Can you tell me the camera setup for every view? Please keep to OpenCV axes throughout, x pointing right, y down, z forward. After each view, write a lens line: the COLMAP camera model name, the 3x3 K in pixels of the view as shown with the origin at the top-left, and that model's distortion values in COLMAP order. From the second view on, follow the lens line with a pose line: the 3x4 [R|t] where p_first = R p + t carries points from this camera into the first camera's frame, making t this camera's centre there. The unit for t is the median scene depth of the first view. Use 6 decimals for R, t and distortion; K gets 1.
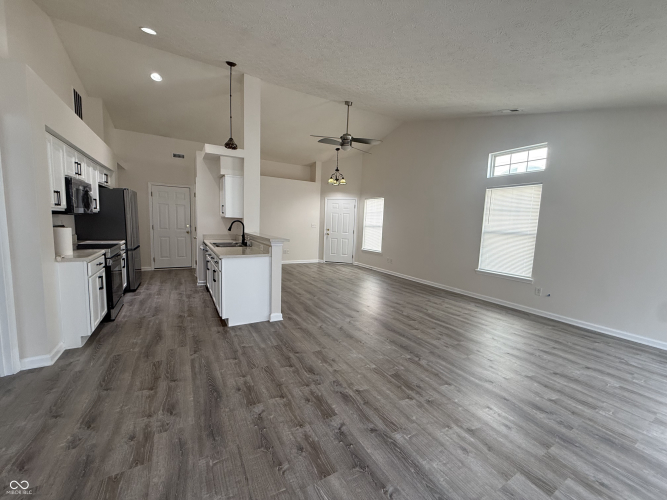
lens RADIAL K [[266.9, 0, 333.1], [0, 266.9, 248.6], [0, 0, 1]] dist [0.001599, -0.000673]
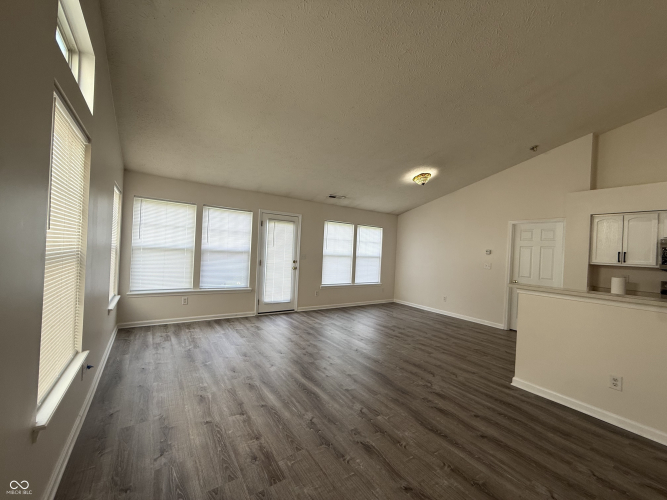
lens RADIAL K [[266.9, 0, 329.9], [0, 266.9, 249.4], [0, 0, 1]] dist [0.001599, -0.000673]
pose [[-0.994429, -0.086674, -0.059996, 0.666072], [-0.091929, 0.991580, 0.091209, -0.245186], [0.051585, 0.096216, -0.994023, 2.617411]]
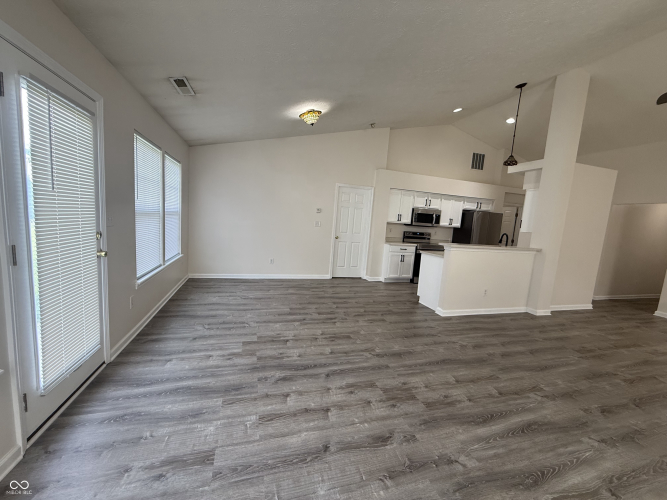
lens RADIAL K [[266.9, 0, 333.3], [0, 266.9, 250.3], [0, 0, 1]] dist [0.001599, -0.000673]
pose [[-0.223421, 0.061538, -0.972777, 1.488918], [-0.175344, 0.979187, 0.102216, -0.059309], [0.958821, 0.193408, -0.207981, 1.114845]]
